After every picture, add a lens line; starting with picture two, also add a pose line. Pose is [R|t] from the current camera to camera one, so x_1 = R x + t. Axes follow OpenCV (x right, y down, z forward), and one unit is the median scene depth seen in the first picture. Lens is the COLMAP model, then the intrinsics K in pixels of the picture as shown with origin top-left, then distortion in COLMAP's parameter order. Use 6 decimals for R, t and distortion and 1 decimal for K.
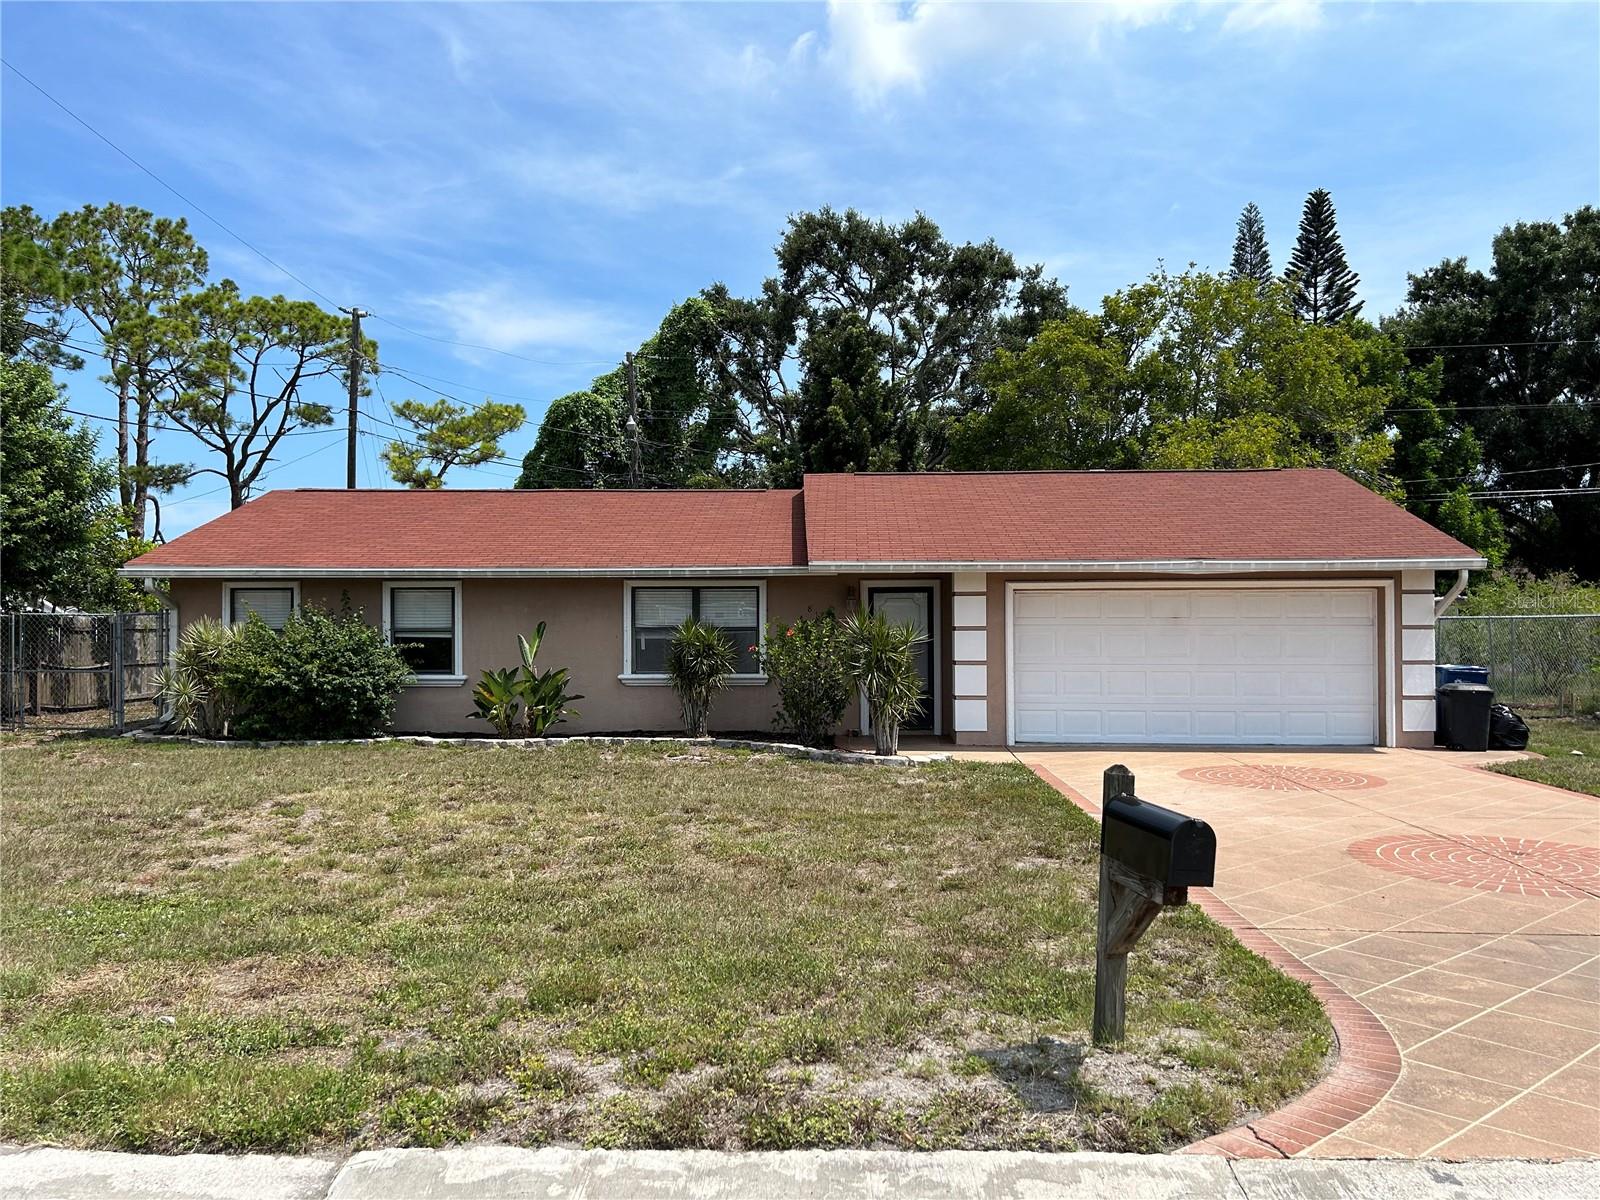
lens RADIAL K [[1208.6, 0, 799.5], [0, 1208.6, 606.8], [0, 0, 1]] dist [0.060800, -0.072899]
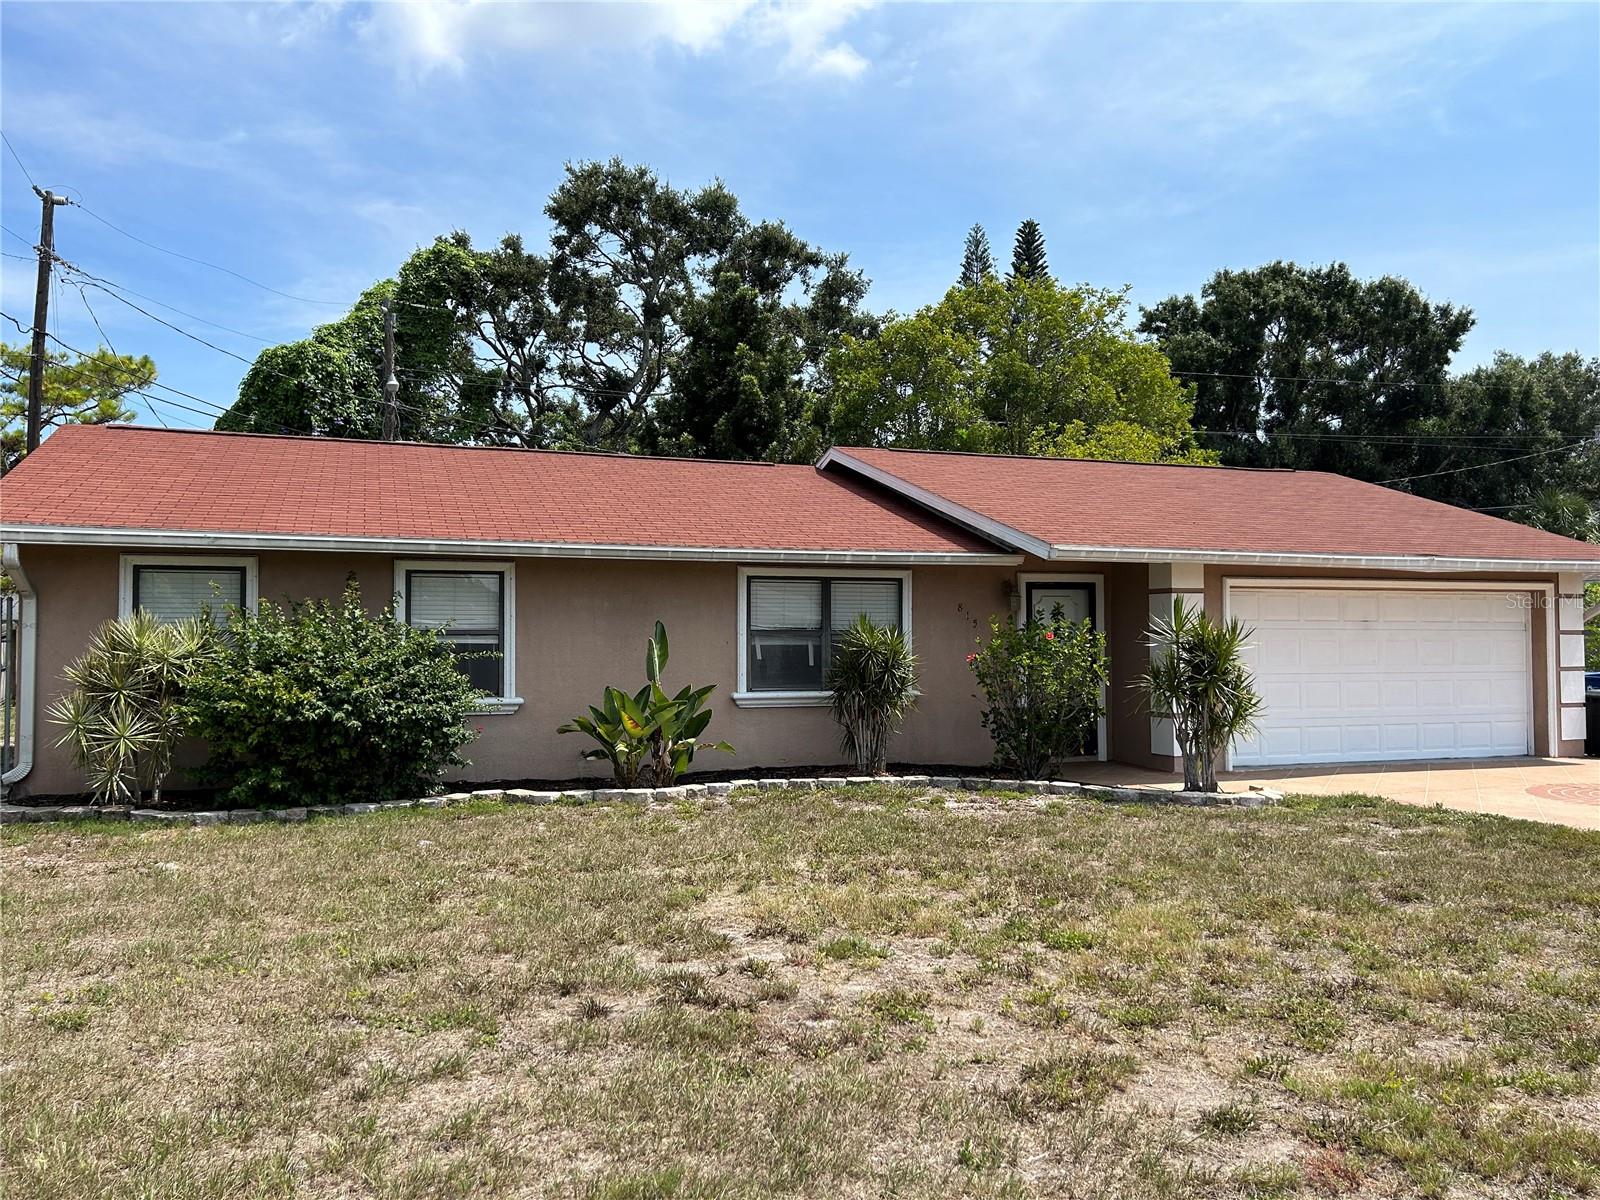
lens RADIAL K [[1212.1, 0, 804.7], [0, 1212.1, 593.6], [0, 0, 1]] dist [0.075208, -0.096492]
pose [[0.927722, 0.015221, 0.372962, -0.384342], [-0.007376, 0.999721, -0.022452, 0.011200], [-0.373200, 0.018078, 0.927575, 0.288705]]
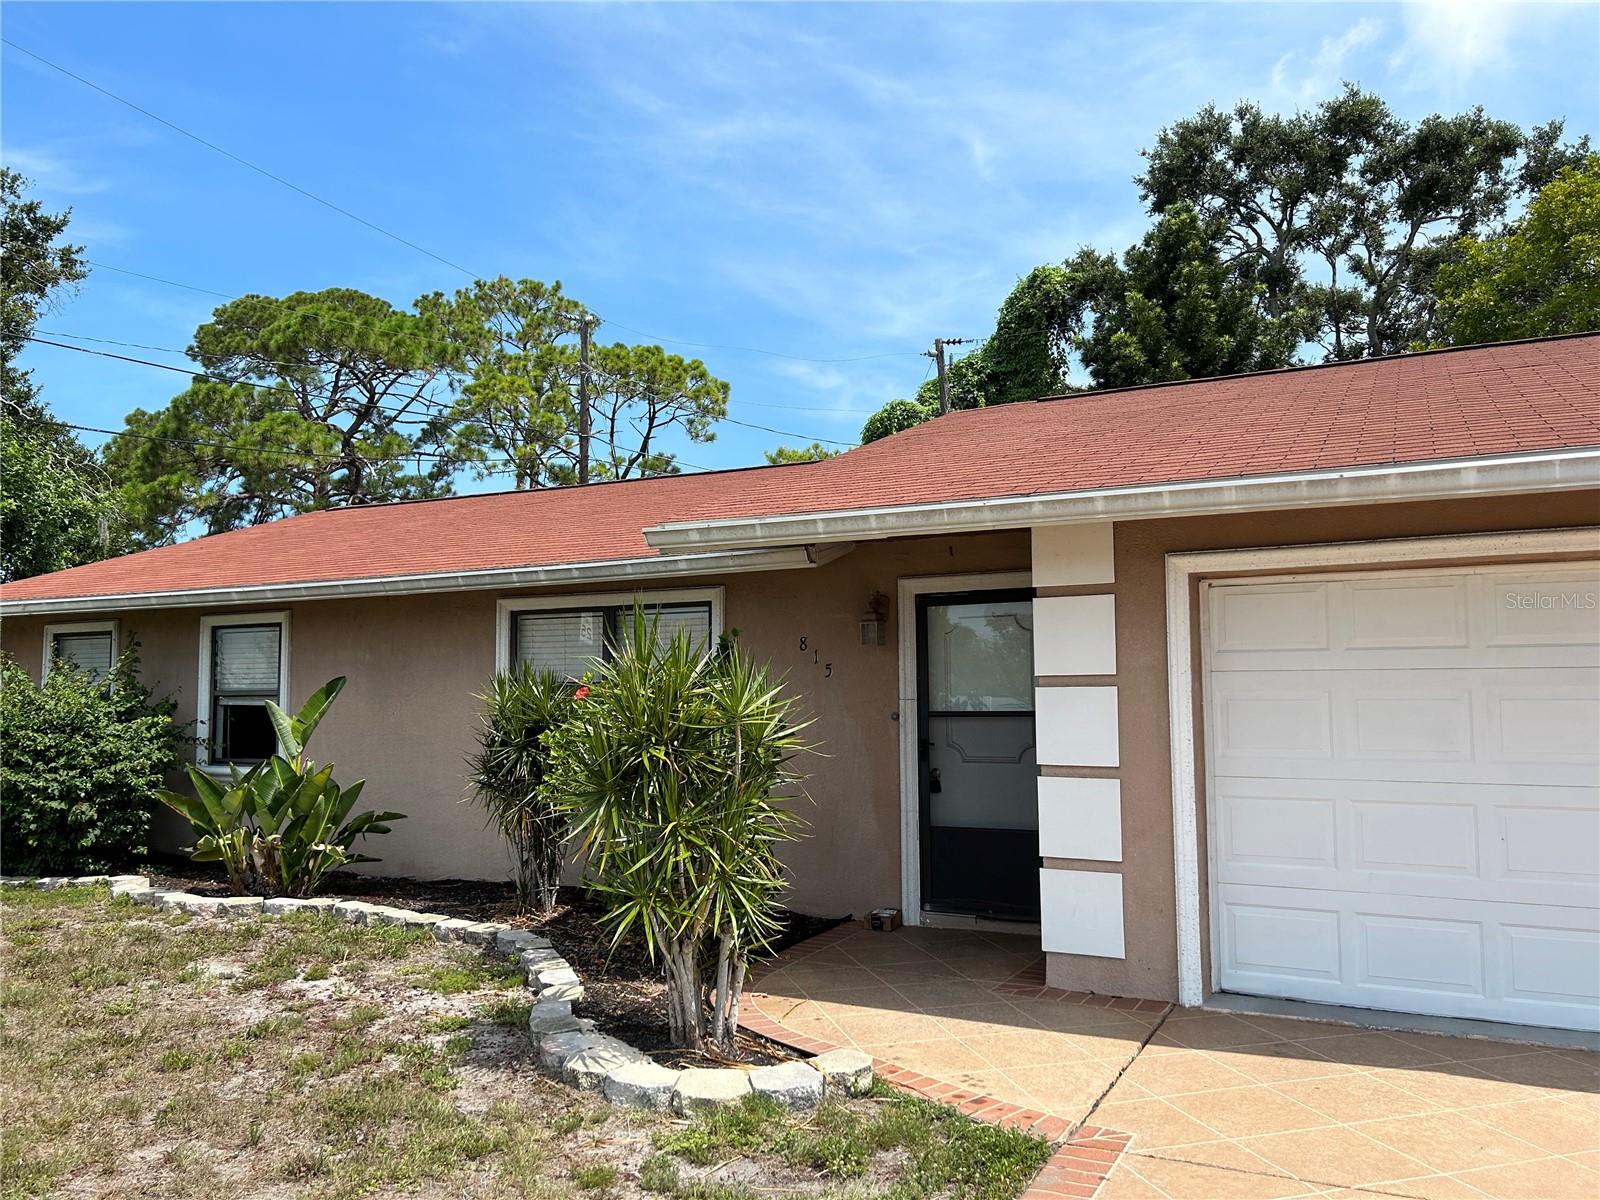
lens RADIAL K [[1196.1, 0, 801.3], [0, 1196.1, 624.7], [0, 0, 1]] dist [0.019321, -0.007941]
pose [[0.907199, -0.029038, -0.419699, 0.202295], [0.011268, 0.998934, -0.044759, 0.014764], [0.420551, 0.035876, 0.906559, 0.568393]]
